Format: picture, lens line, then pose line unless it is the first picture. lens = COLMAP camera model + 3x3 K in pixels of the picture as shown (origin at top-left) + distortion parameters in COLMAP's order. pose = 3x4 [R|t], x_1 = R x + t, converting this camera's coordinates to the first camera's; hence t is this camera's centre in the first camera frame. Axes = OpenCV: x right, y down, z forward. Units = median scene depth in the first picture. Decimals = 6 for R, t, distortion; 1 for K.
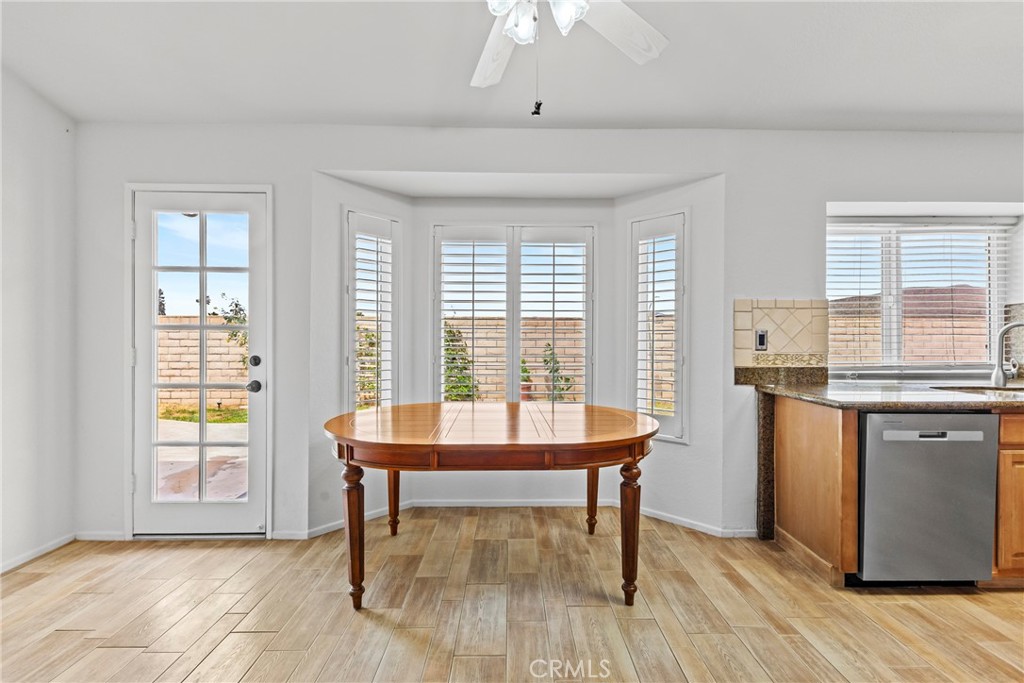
lens RADIAL K [[451.0, 0, 512.1], [0, 451.0, 343.8], [0, 0, 1]] dist [0.007129, -0.001454]
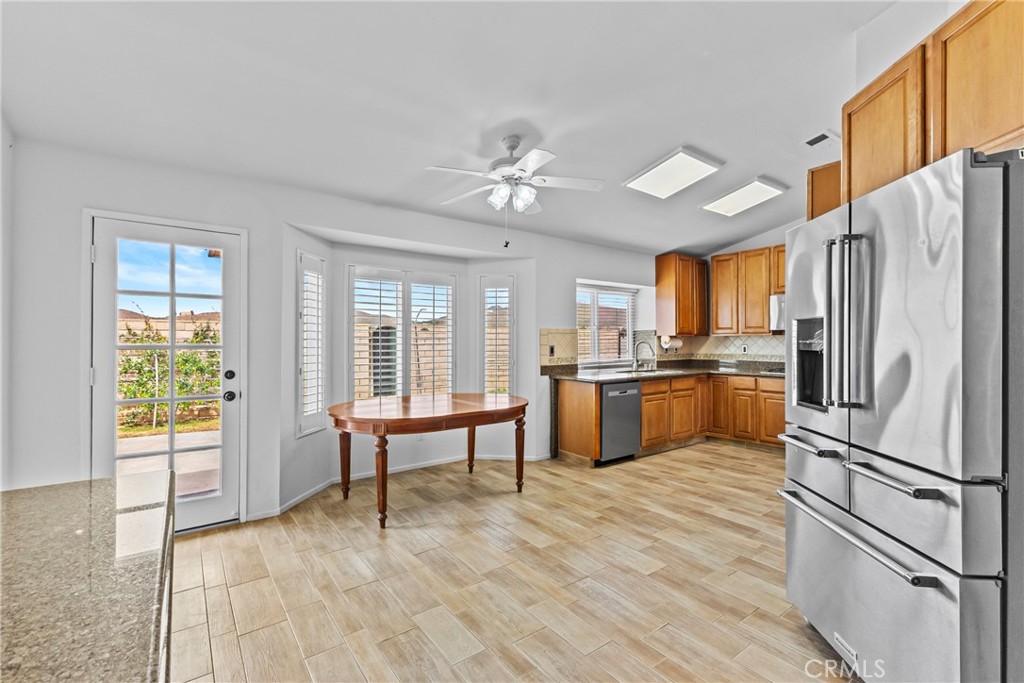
lens RADIAL K [[451.0, 0, 513.5], [0, 451.0, 339.5], [0, 0, 1]] dist [0.007129, -0.001454]
pose [[0.808507, -0.001106, 0.588485, -0.665846], [0.006967, 0.999946, -0.007692, -0.040325], [-0.588445, 0.010319, 0.808472, -0.401269]]
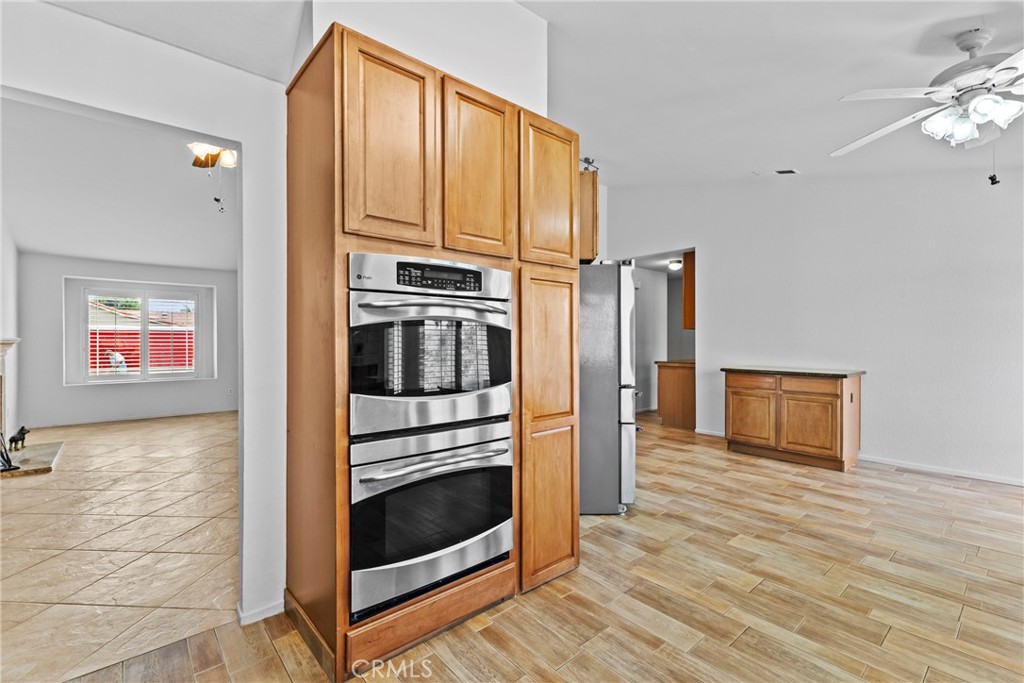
lens RADIAL K [[451.0, 0, 510.8], [0, 451.0, 339.2], [0, 0, 1]] dist [0.007129, -0.001454]
pose [[-0.766119, -0.003401, -0.642689, 1.194508], [-0.002947, 0.999994, -0.001779, -0.021657], [0.642692, 0.000531, -0.766125, 0.657048]]
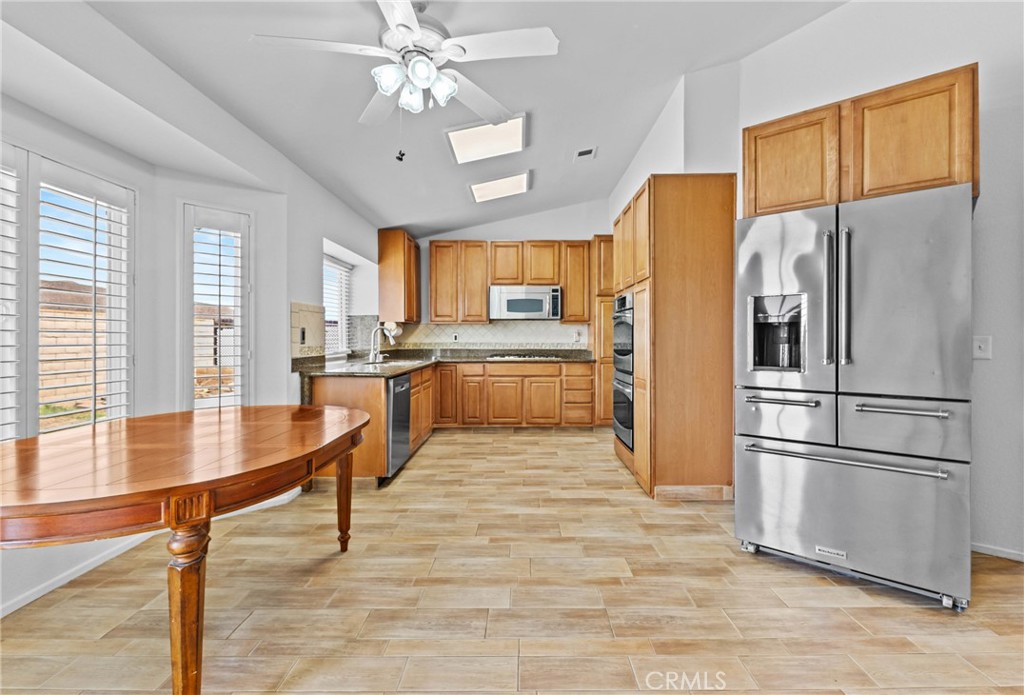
lens RADIAL K [[460.4, 0, 522.5], [0, 460.4, 338.6], [0, 0, 1]] dist [-0.007836, 0.000558]
pose [[0.009150, -0.002637, 0.999955, -0.737542], [0.006379, 0.999976, 0.002579, 0.000377], [-0.999938, 0.006356, 0.009167, 0.377770]]
